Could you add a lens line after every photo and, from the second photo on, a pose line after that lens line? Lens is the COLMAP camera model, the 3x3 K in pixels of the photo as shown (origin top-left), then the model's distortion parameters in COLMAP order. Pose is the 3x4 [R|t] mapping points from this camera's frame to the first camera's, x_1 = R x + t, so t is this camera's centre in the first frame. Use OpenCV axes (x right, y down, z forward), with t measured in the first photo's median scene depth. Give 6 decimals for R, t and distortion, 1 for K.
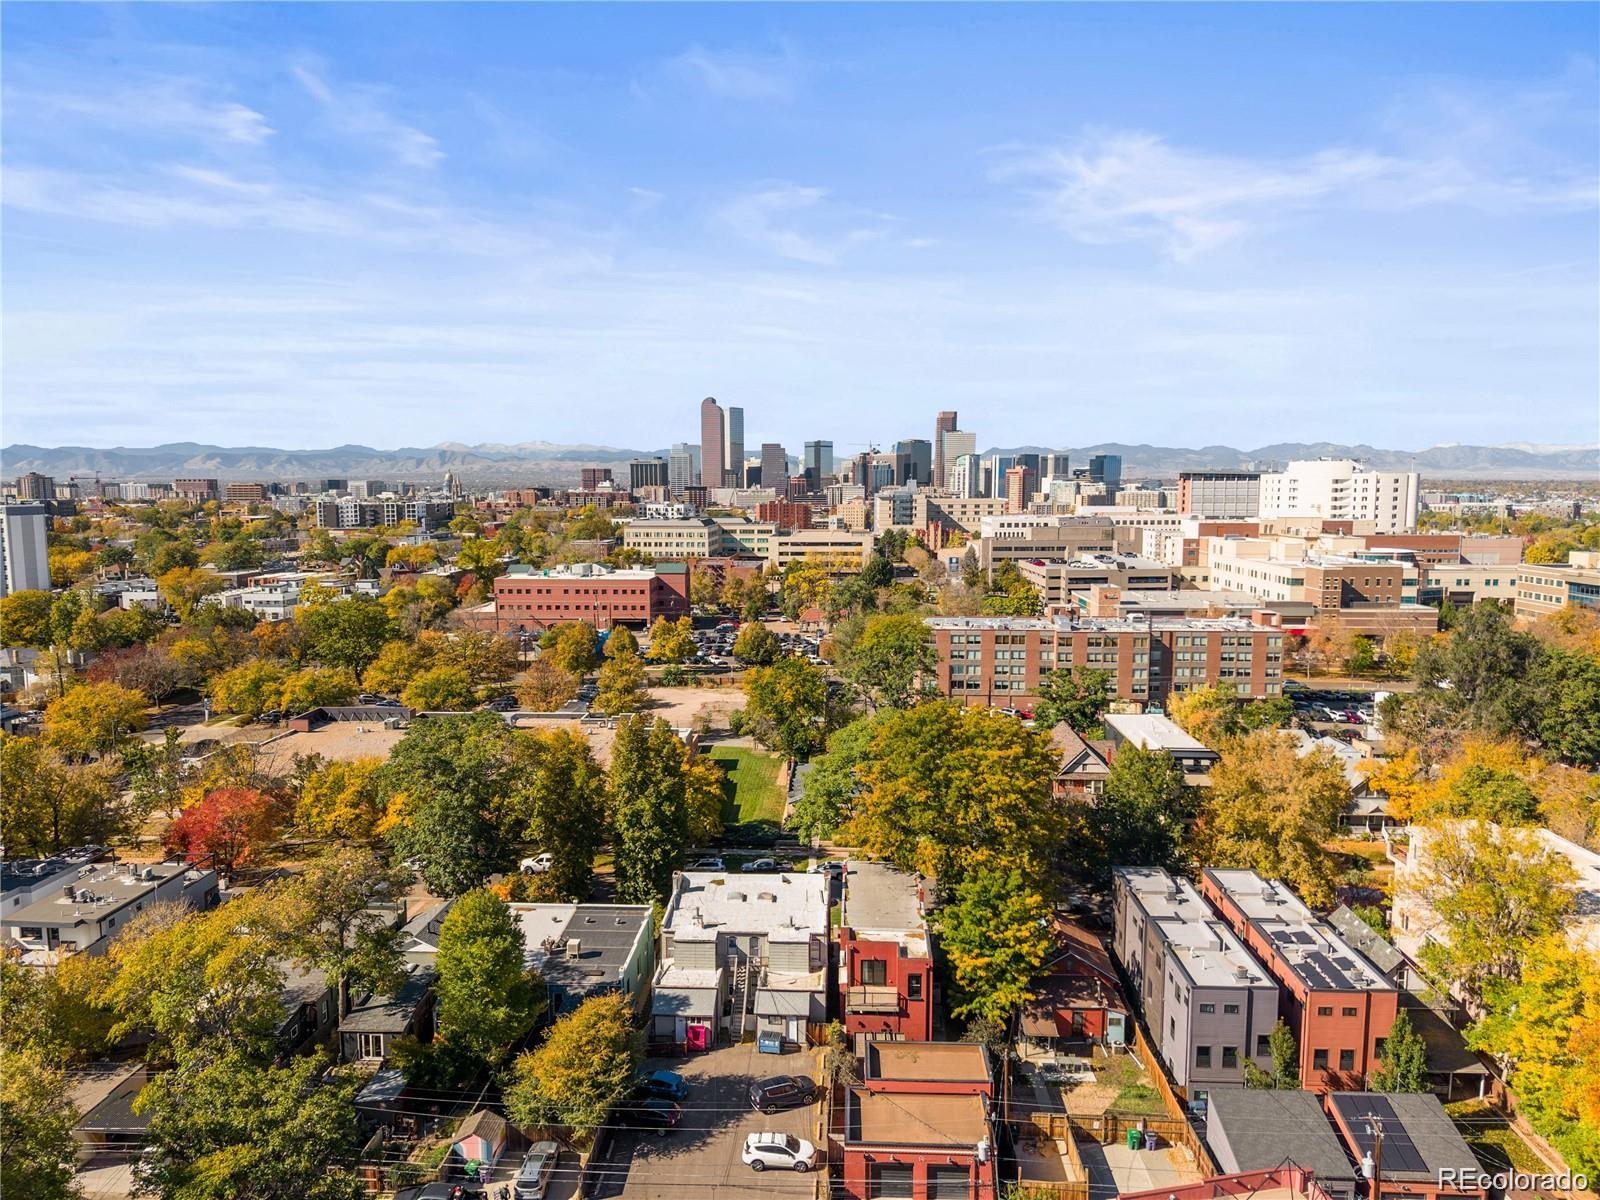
lens RADIAL K [[1071.9, 0, 819.1], [0, 1071.9, 590.5], [0, 0, 1]] dist [0.045065, -0.047380]
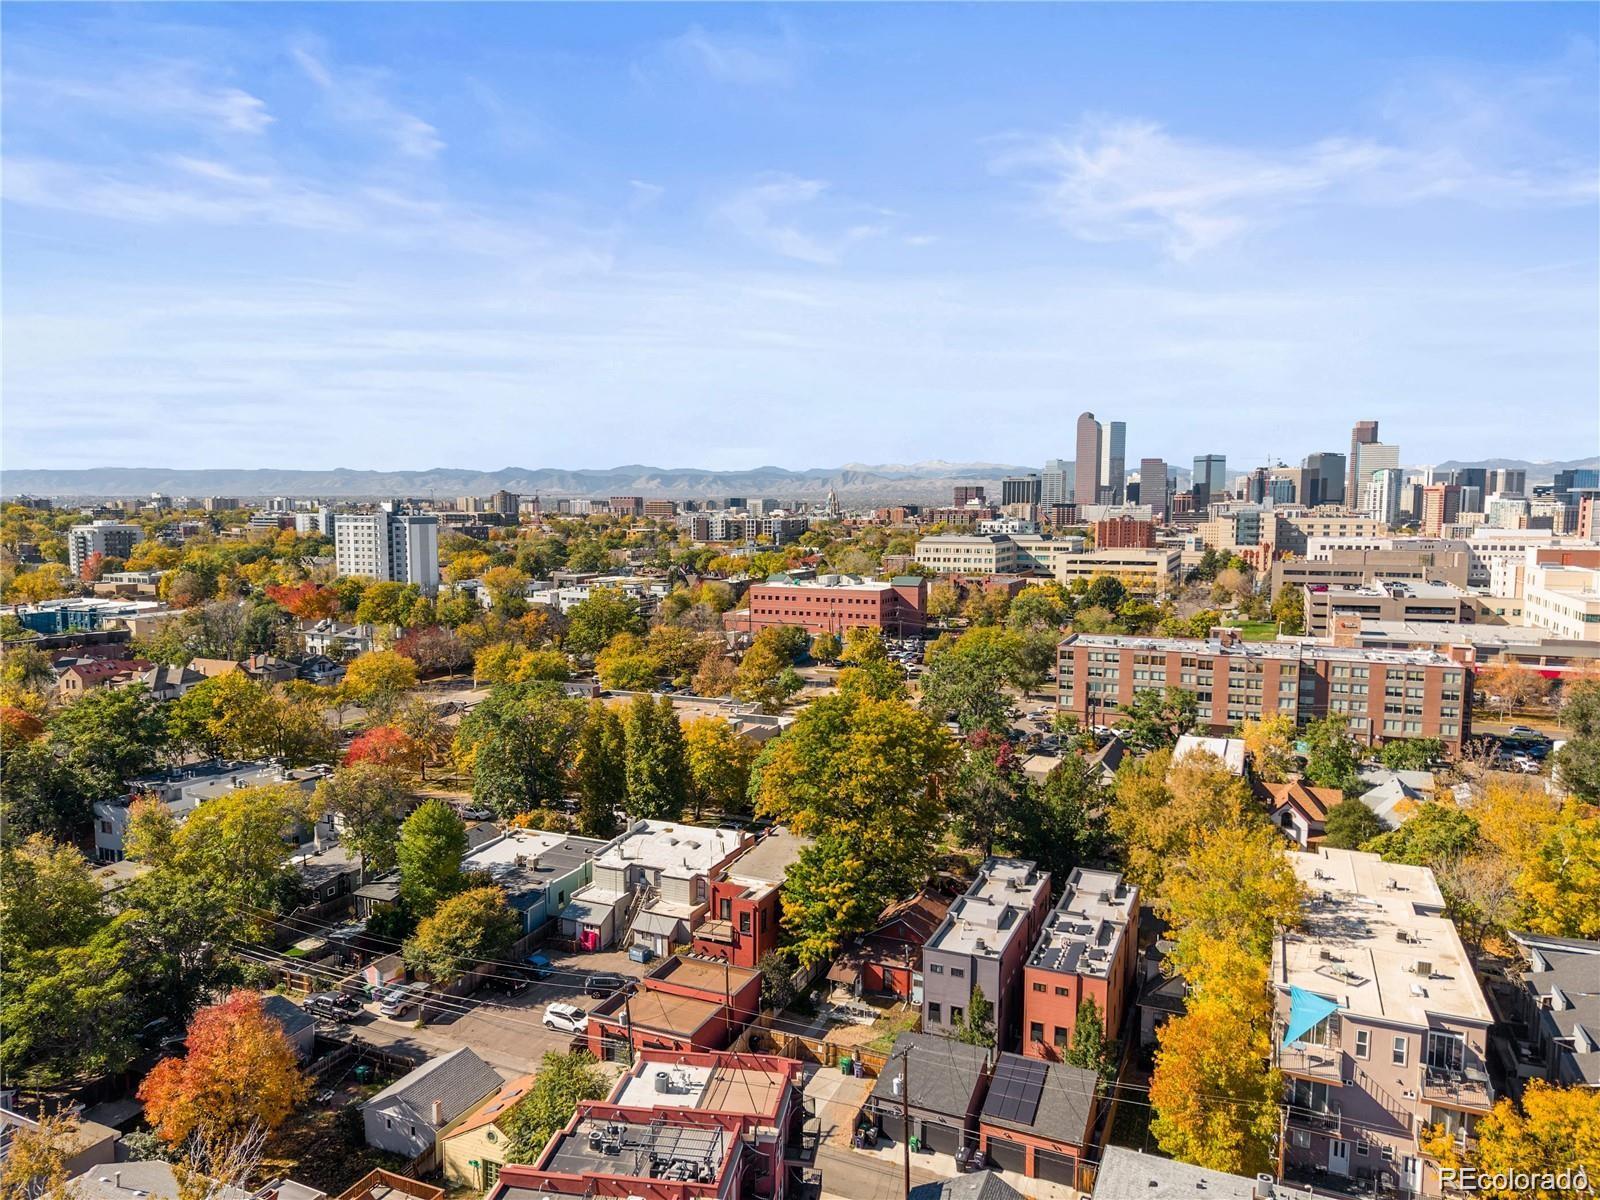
lens RADIAL K [[1071.9, 0, 791.0], [0, 1071.9, 595.0], [0, 0, 1]] dist [0.045065, -0.047380]
pose [[0.933598, 0.035453, -0.356563, 0.226162], [-0.039775, 0.999197, -0.004794, 0.004522], [0.356107, 0.018658, 0.934259, -0.038364]]
